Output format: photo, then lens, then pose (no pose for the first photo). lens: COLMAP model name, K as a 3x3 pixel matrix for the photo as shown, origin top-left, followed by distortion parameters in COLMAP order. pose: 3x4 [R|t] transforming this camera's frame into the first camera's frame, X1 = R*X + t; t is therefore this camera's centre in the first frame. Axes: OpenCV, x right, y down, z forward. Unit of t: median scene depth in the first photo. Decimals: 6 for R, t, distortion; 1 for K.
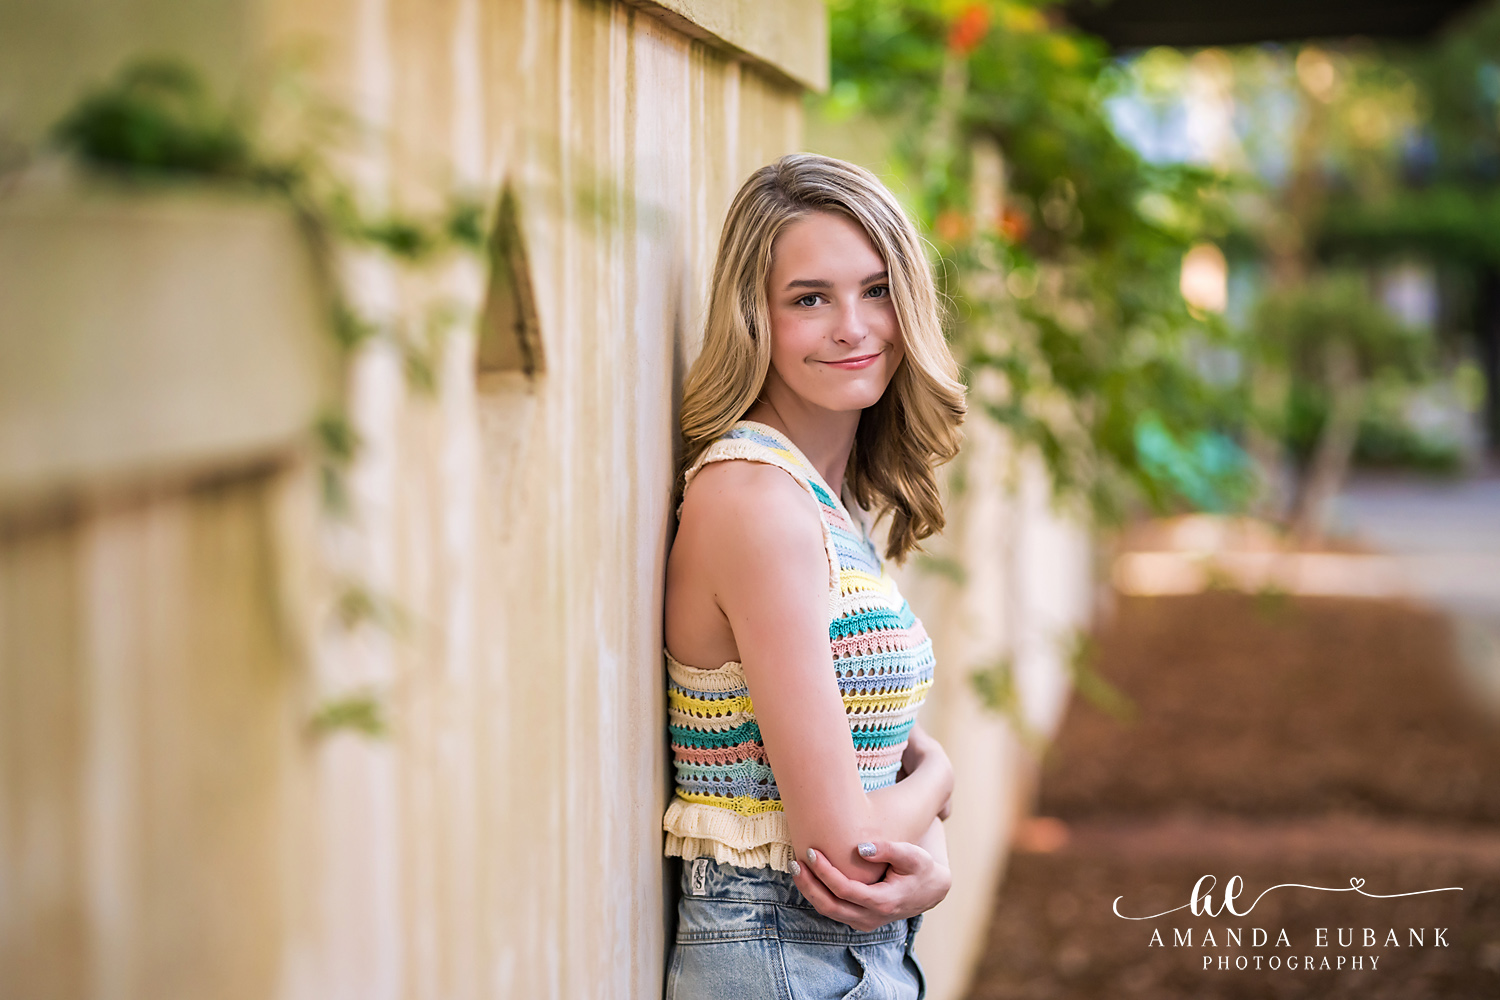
lens RADIAL K [[3388.2, 0, 750.0], [0, 3388.2, 500.0], [0, 0, 1]] dist [-0.026800, -0.410137]
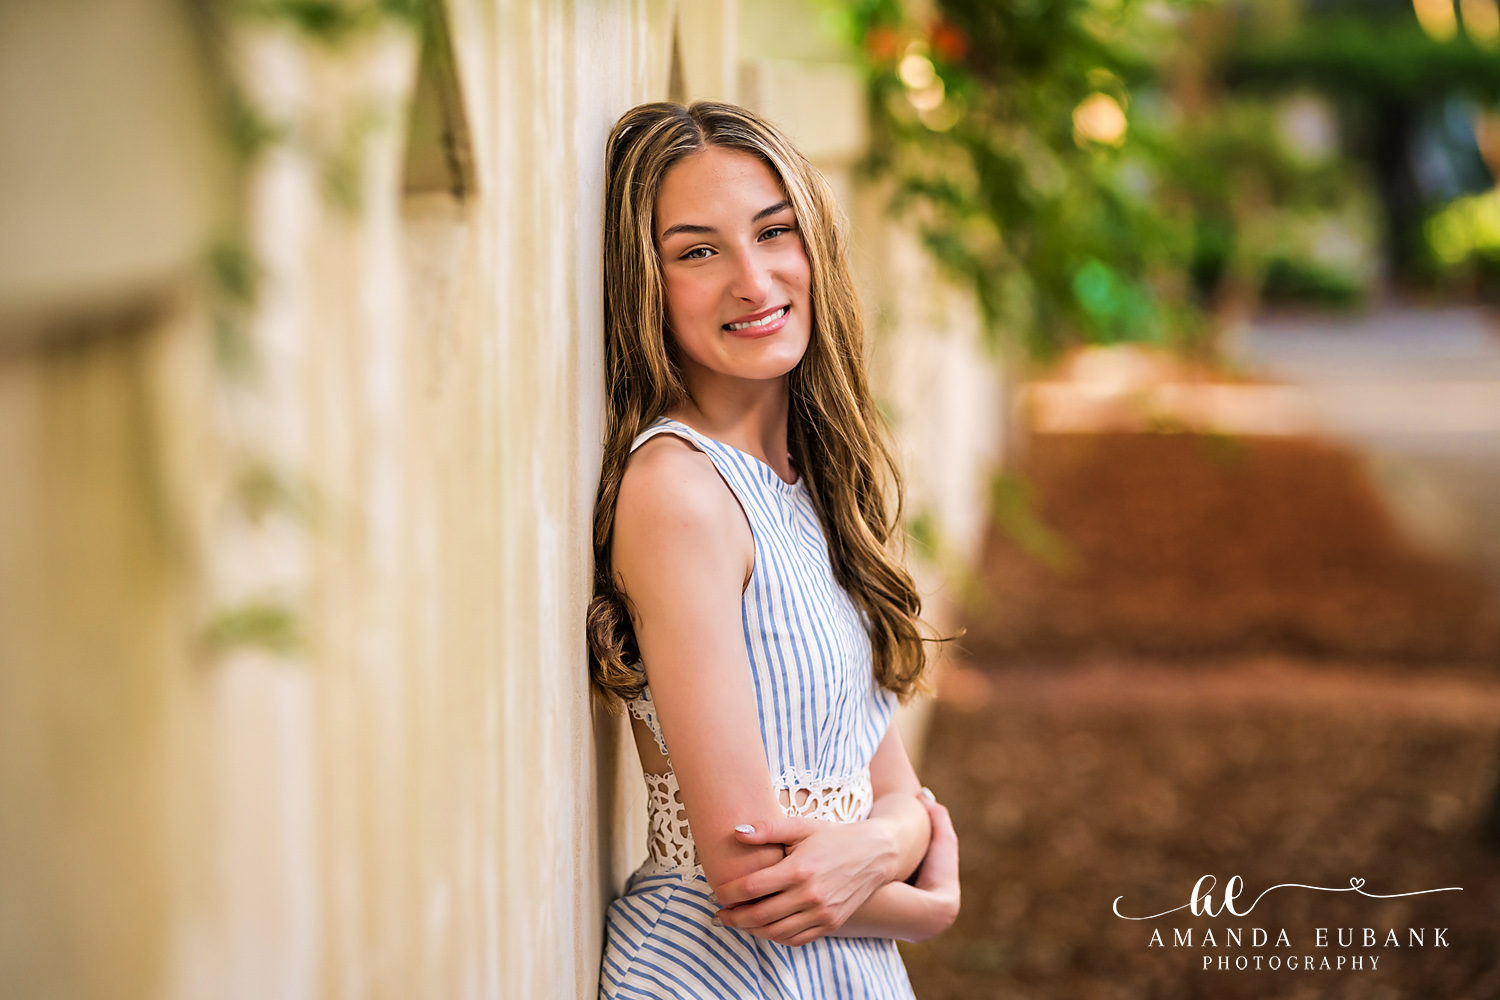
lens RADIAL K [[3388.2, 0, 750.0], [0, 3388.2, 500.0], [0, 0, 1]] dist [-0.026800, -0.410137]
pose [[0.999456, -0.004354, 0.032701, -0.020210], [0.002745, 0.998790, 0.049105, -0.002891], [-0.032875, -0.048989, 0.998258, 0.150837]]
